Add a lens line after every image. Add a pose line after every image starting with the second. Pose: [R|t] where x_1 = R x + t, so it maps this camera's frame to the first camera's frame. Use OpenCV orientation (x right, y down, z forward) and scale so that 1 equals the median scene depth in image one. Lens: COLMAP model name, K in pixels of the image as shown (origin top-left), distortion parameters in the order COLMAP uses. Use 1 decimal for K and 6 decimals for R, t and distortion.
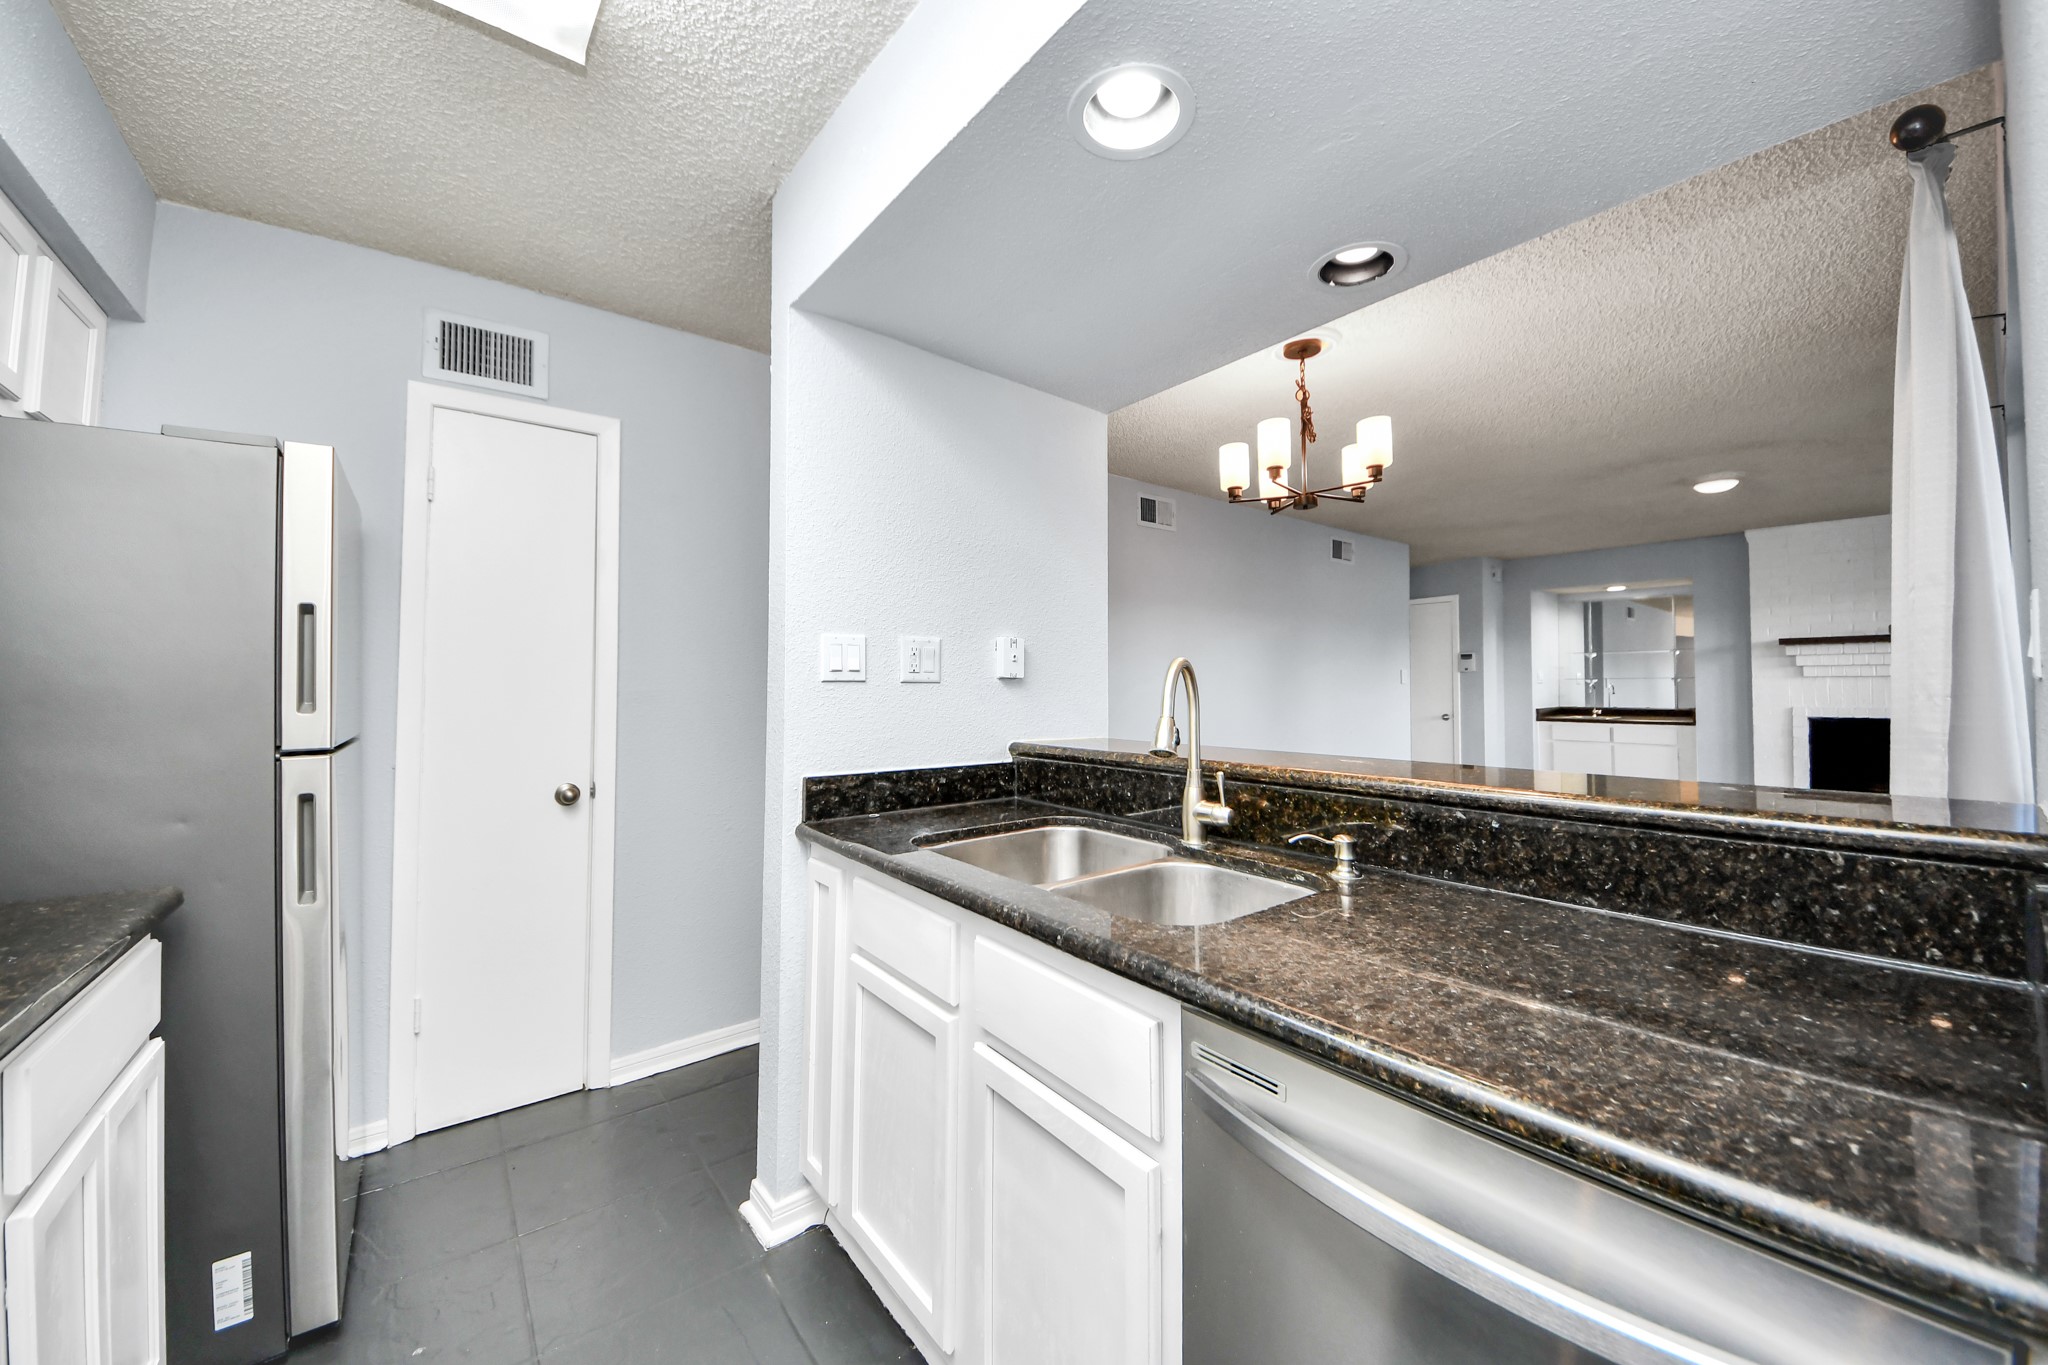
lens RADIAL K [[732.1, 0, 1026.8], [0, 732.1, 680.0], [0, 0, 1]] dist [0.025957, -0.009474]
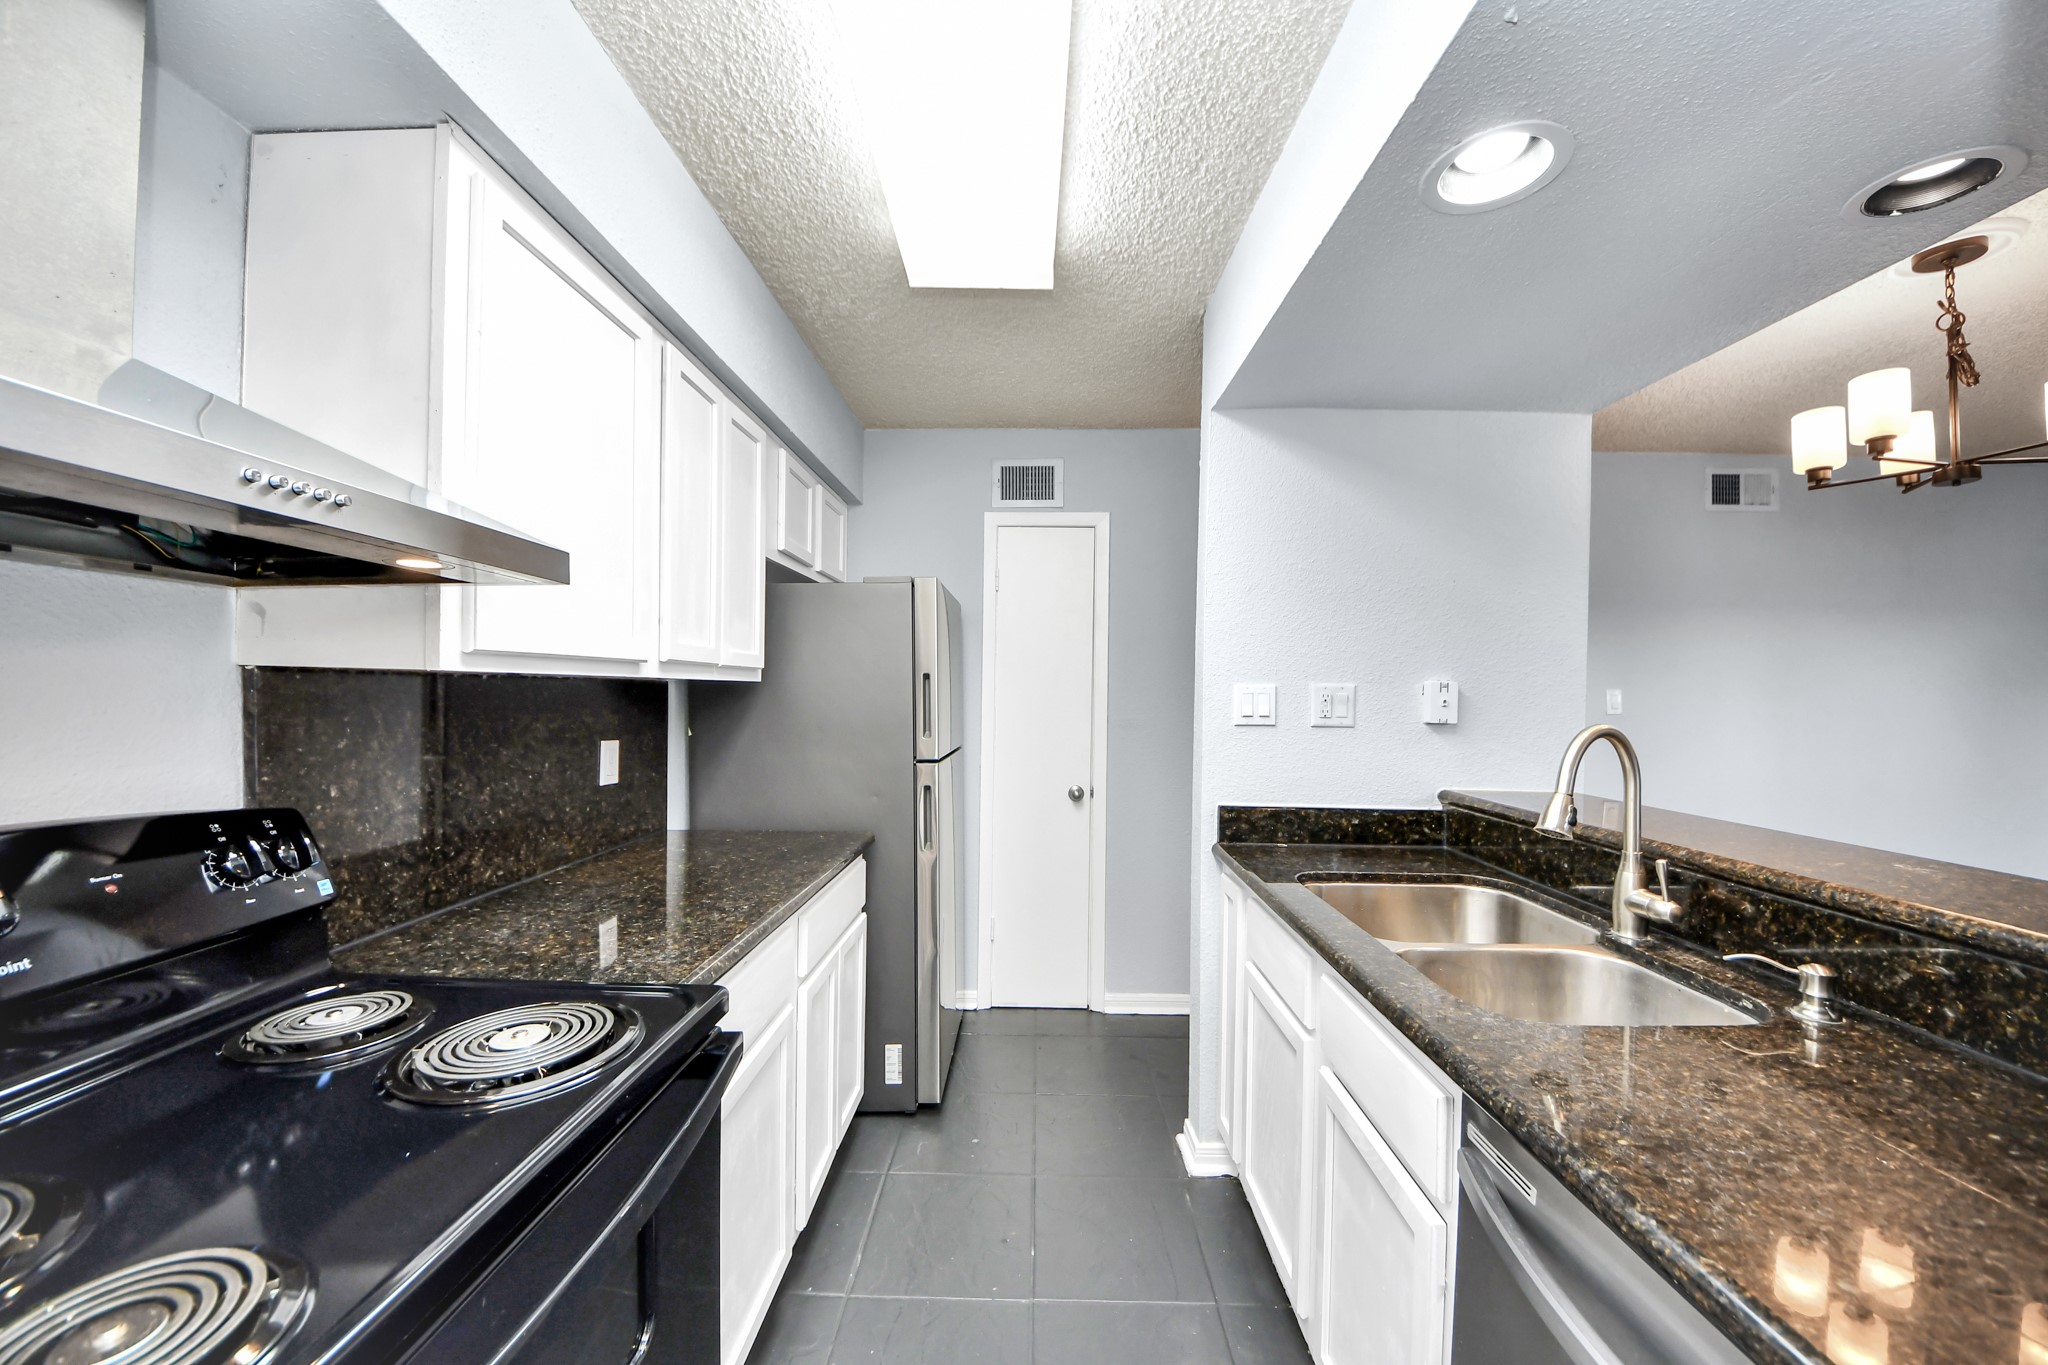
lens RADIAL K [[686.7, 0, 1018.1], [0, 686.7, 724.4], [0, 0, 1]] dist [0.012658, -0.013387]
pose [[0.771824, 0.032545, -0.635002, 0.144700], [-0.003560, 0.998895, 0.046868, -0.048784], [0.635826, -0.033914, 0.771087, -0.056153]]
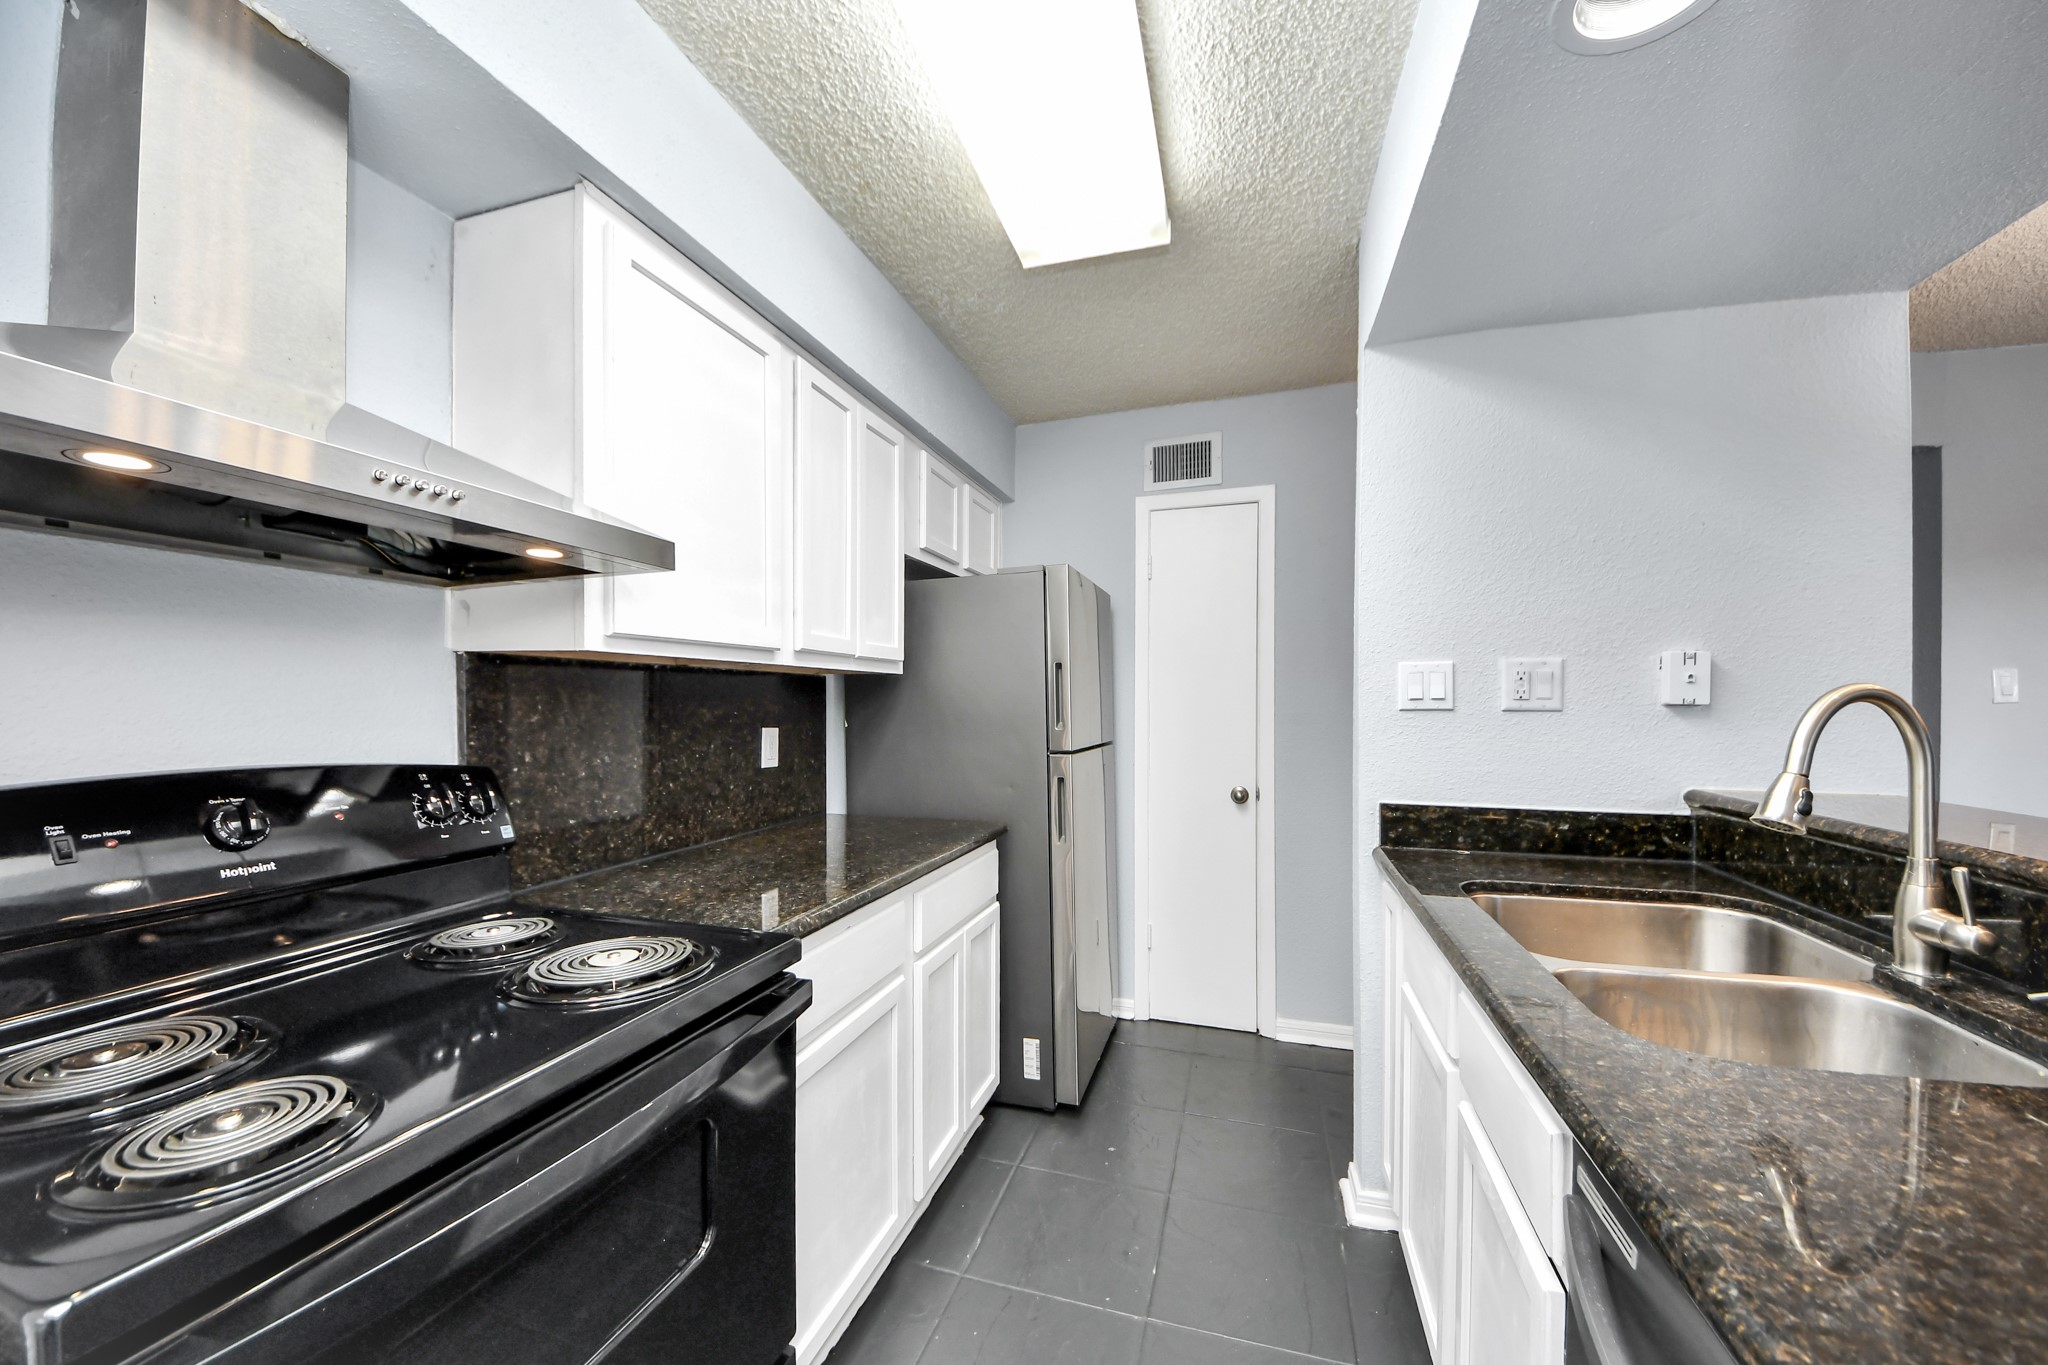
lens RADIAL K [[706.9, 0, 1021.4], [0, 706.9, 727.0], [0, 0, 1]] dist [0.024514, -0.018468]
pose [[0.573877, 0.026467, -0.818514, 0.218217], [0.009791, 0.999184, 0.039174, -0.017730], [0.818883, -0.030495, 0.573150, 0.017414]]
